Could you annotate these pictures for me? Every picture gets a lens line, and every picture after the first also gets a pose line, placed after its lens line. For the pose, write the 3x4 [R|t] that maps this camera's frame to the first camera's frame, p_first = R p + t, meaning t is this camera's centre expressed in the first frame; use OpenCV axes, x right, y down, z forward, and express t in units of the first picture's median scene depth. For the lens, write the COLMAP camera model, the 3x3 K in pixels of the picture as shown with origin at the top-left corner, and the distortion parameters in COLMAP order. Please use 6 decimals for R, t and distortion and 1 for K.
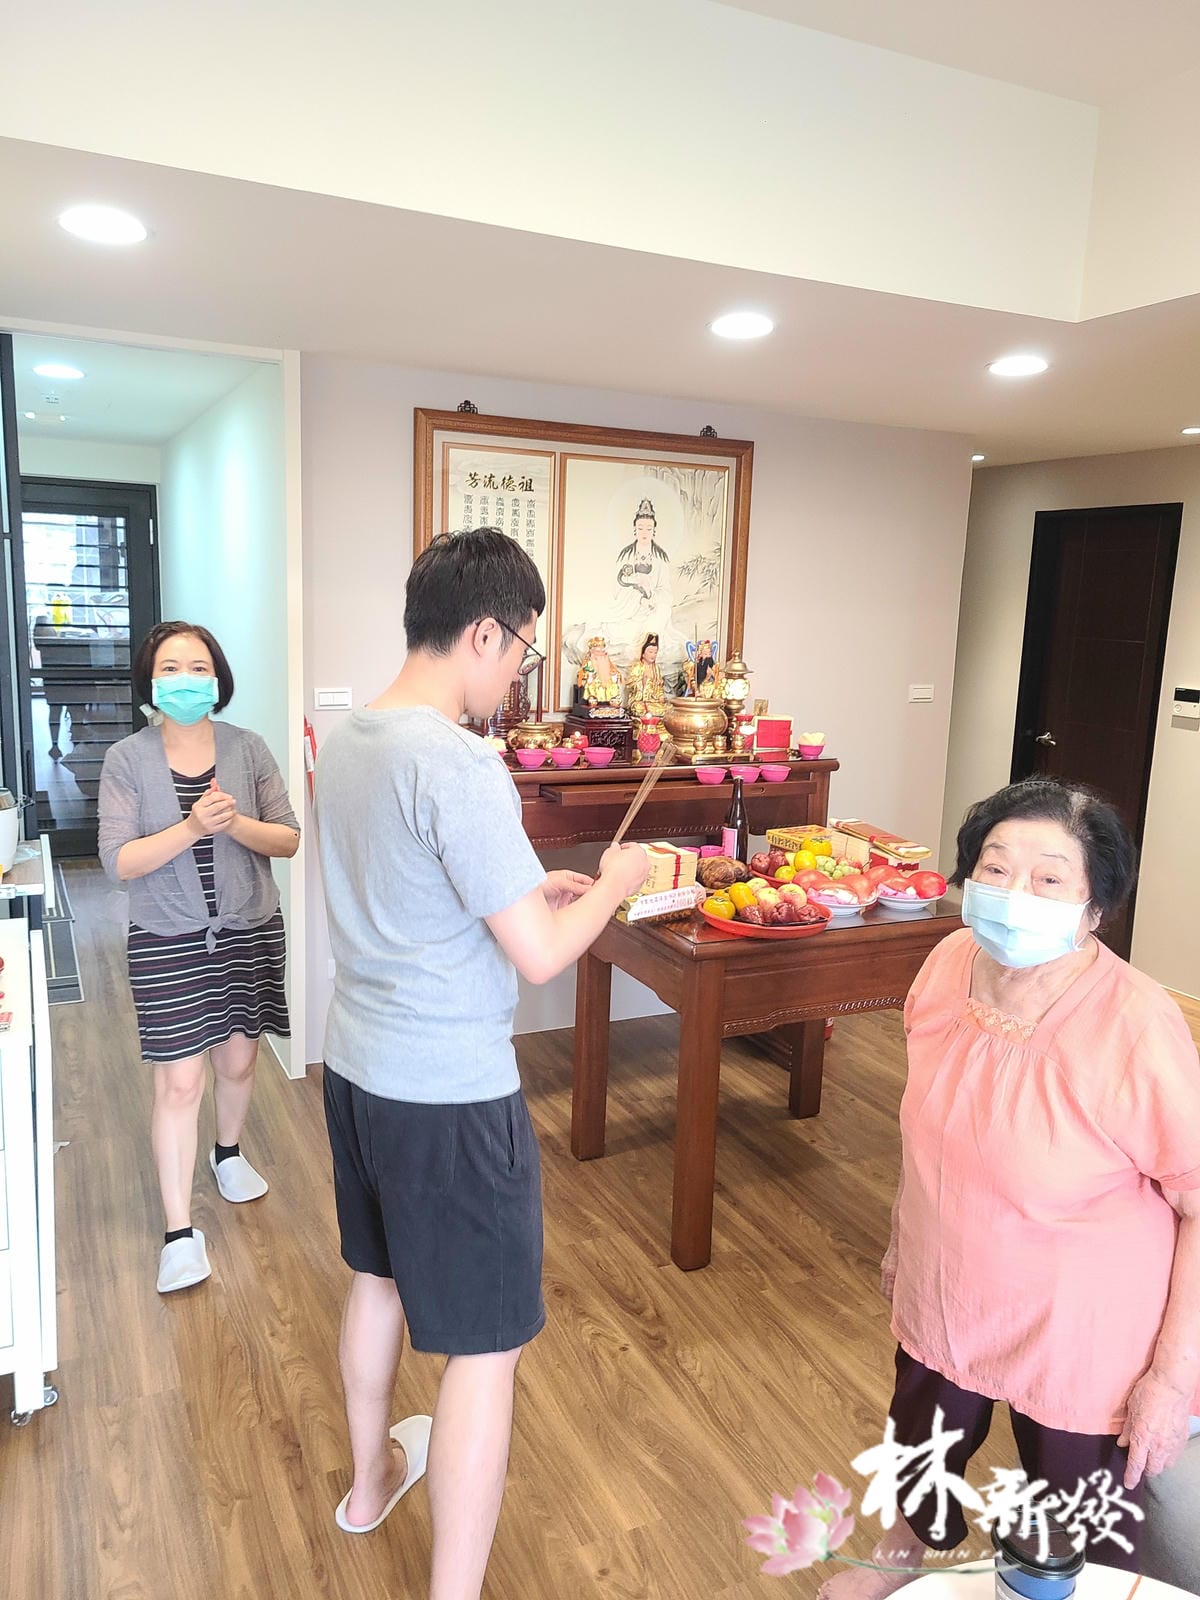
lens RADIAL K [[1183.9, 0, 600.0], [0, 1183.9, 800.0], [0, 0, 1]] dist [0.089947, -0.074876]
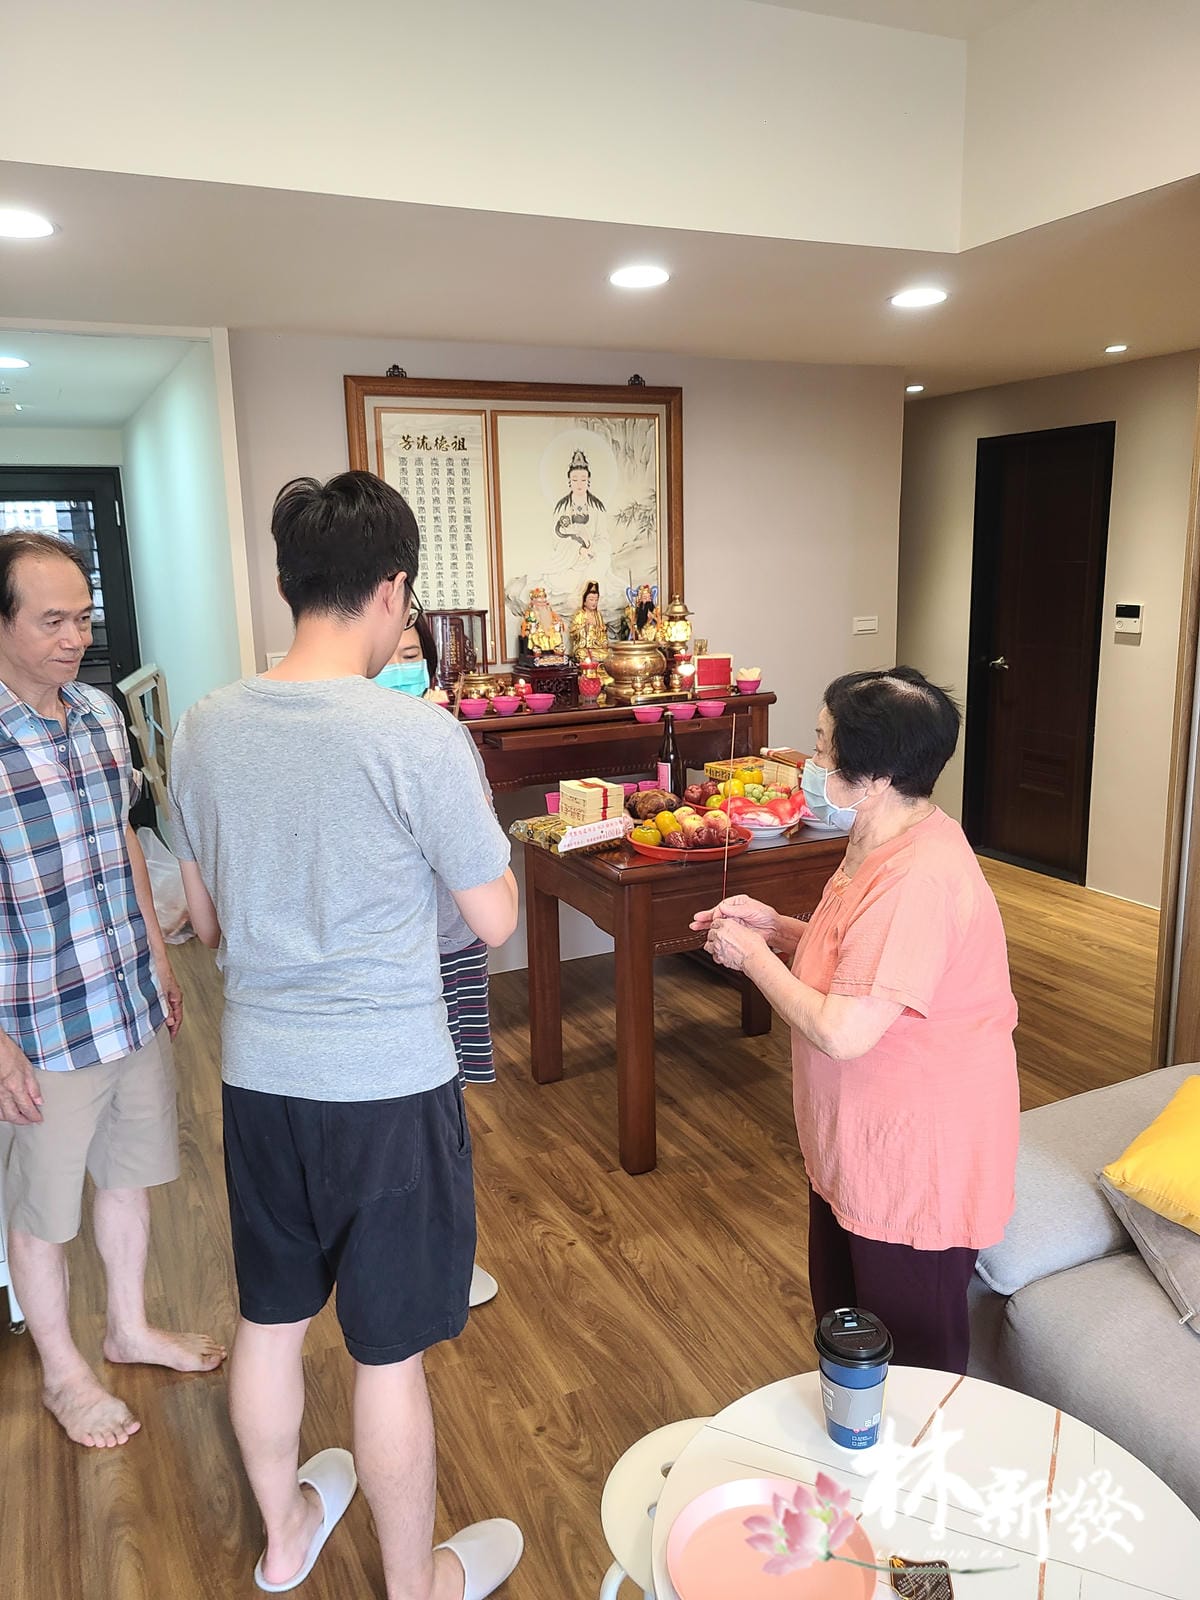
lens RADIAL K [[1207.5, 0, 600.0], [0, 1207.5, 800.0], [0, 0, 1]] dist [0.089505, -0.075862]
pose [[0.998079, -0.056711, -0.024943, 0.077273], [0.057427, 0.997929, 0.028978, 0.022300], [0.023248, -0.030355, 0.999269, -0.068083]]
